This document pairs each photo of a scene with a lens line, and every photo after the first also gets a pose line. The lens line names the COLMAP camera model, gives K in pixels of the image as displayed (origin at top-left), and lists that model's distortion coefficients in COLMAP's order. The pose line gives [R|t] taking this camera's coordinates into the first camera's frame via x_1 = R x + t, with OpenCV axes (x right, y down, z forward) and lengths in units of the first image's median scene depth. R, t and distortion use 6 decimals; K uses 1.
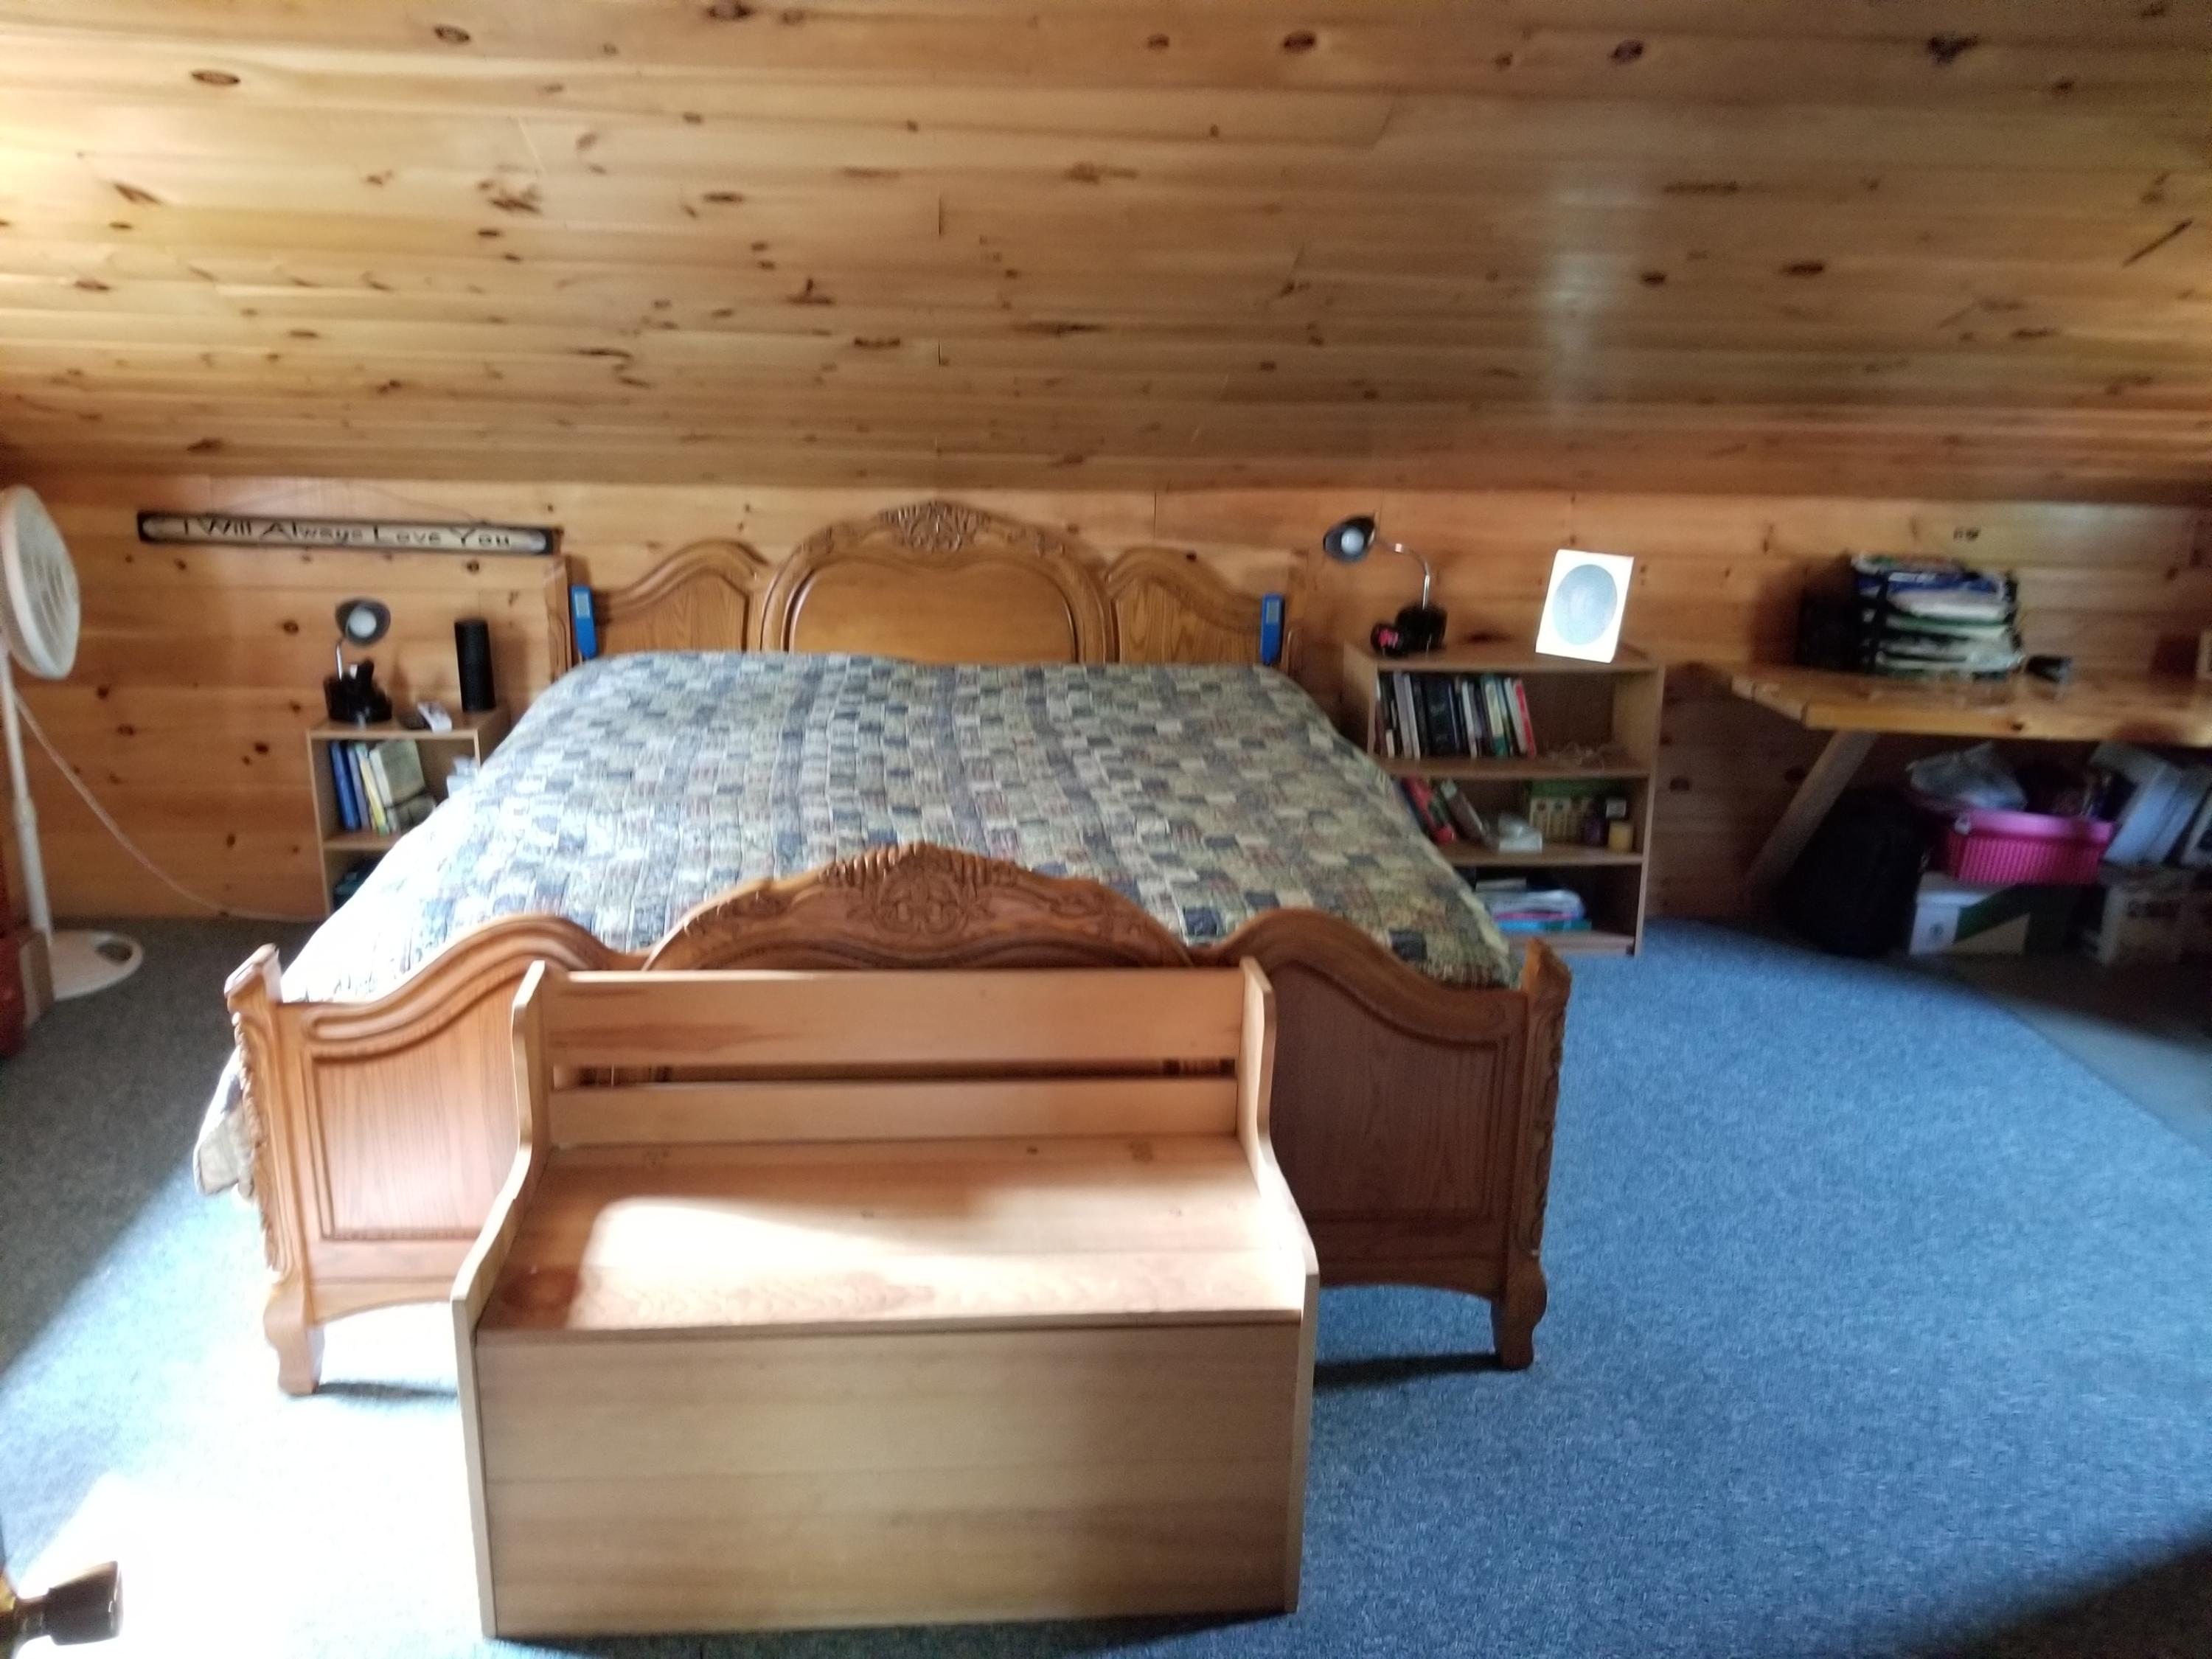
lens RADIAL K [[1726.5, 0, 1075.2], [0, 1726.5, 830.6], [0, 0, 1]] dist [0.119565, -0.220631]
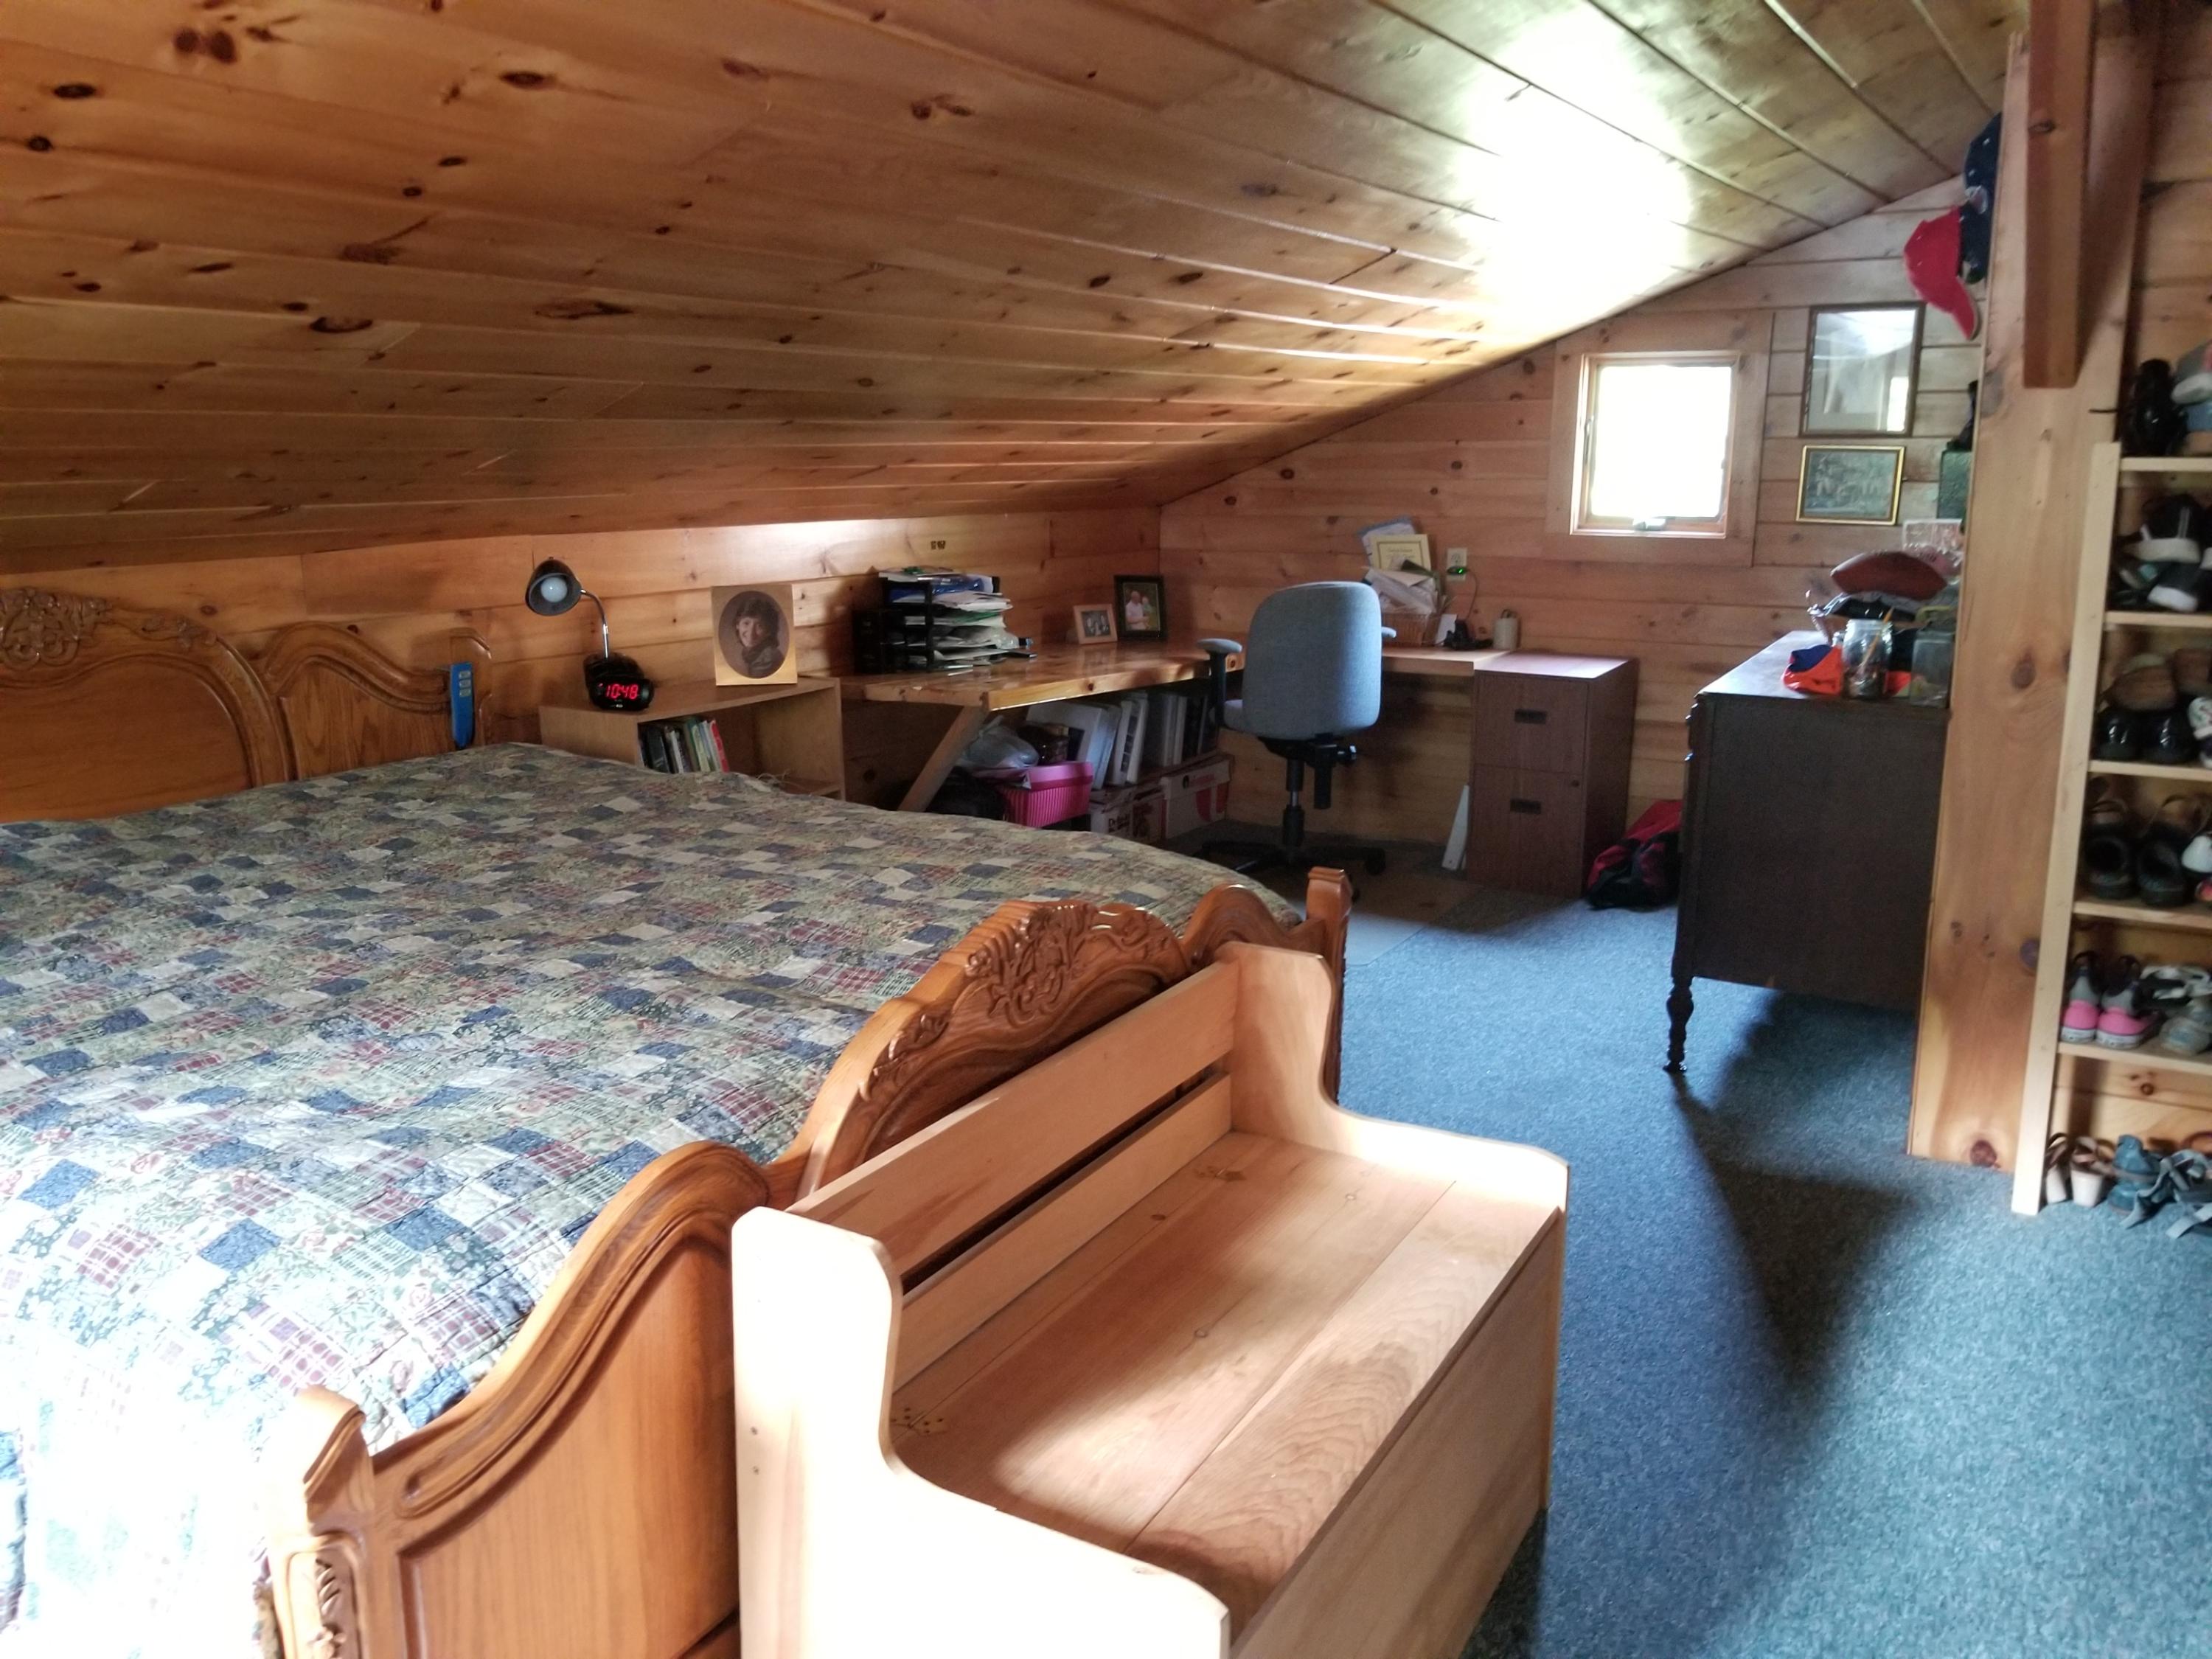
lens RADIAL K [[1726.5, 0, 1075.2], [0, 1726.5, 830.6], [0, 0, 1]] dist [0.119565, -0.220631]
pose [[0.576702, -0.202032, 0.791579, -0.403946], [0.248064, 0.966496, 0.065950, -0.040921], [-0.778382, 0.158329, 0.607497, 0.273759]]
